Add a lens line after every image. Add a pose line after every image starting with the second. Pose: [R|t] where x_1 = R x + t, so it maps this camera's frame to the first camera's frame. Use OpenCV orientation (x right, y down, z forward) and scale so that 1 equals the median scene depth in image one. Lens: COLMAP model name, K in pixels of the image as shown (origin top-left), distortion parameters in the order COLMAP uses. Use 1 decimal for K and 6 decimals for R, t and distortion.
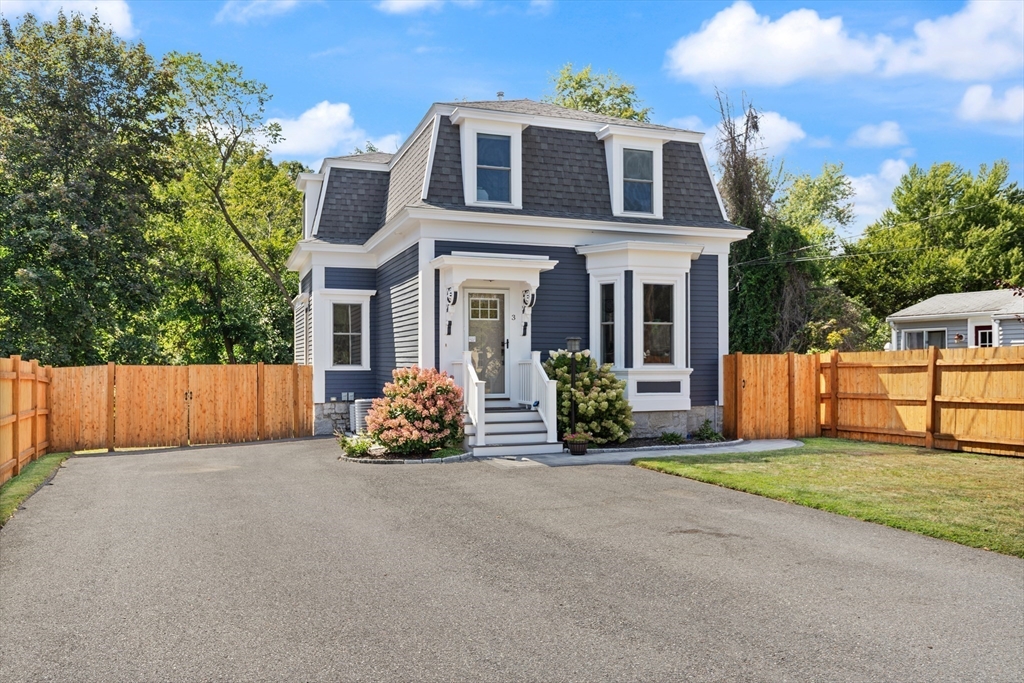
lens RADIAL K [[806.8, 0, 513.0], [0, 806.8, 345.6], [0, 0, 1]] dist [0.002667, 0.000218]
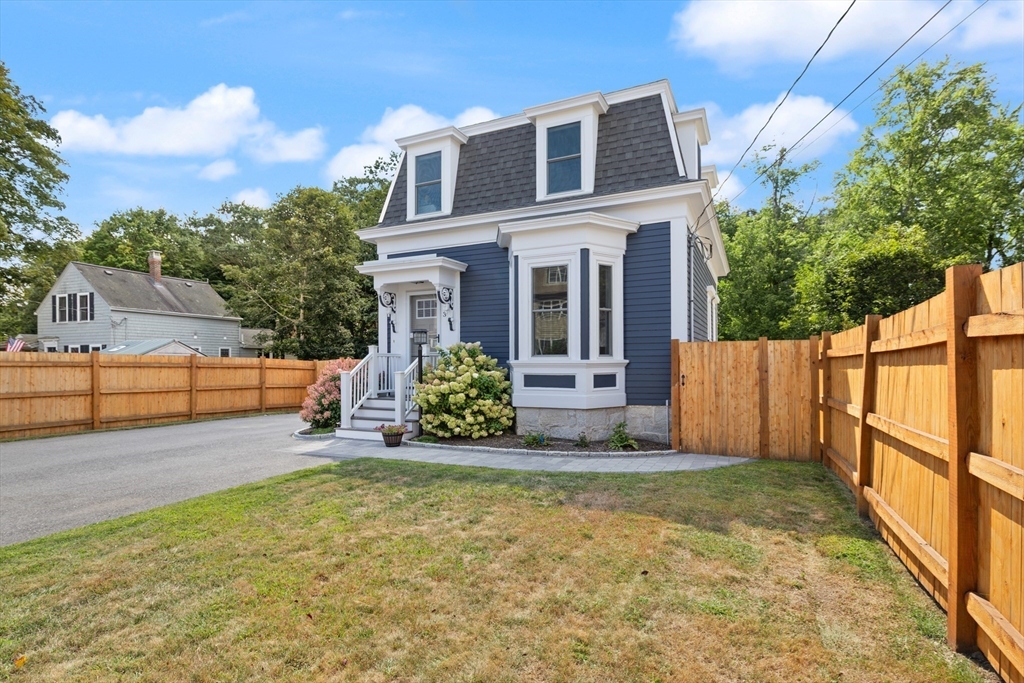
lens RADIAL K [[503.9, 0, 512.1], [0, 503.9, 349.6], [0, 0, 1]] dist [0.001274, -0.001168]
pose [[0.703069, -0.017313, -0.710911, 0.521041], [0.019763, 0.999793, -0.004802, 0.017391], [0.710847, -0.010673, 0.703265, 0.548463]]
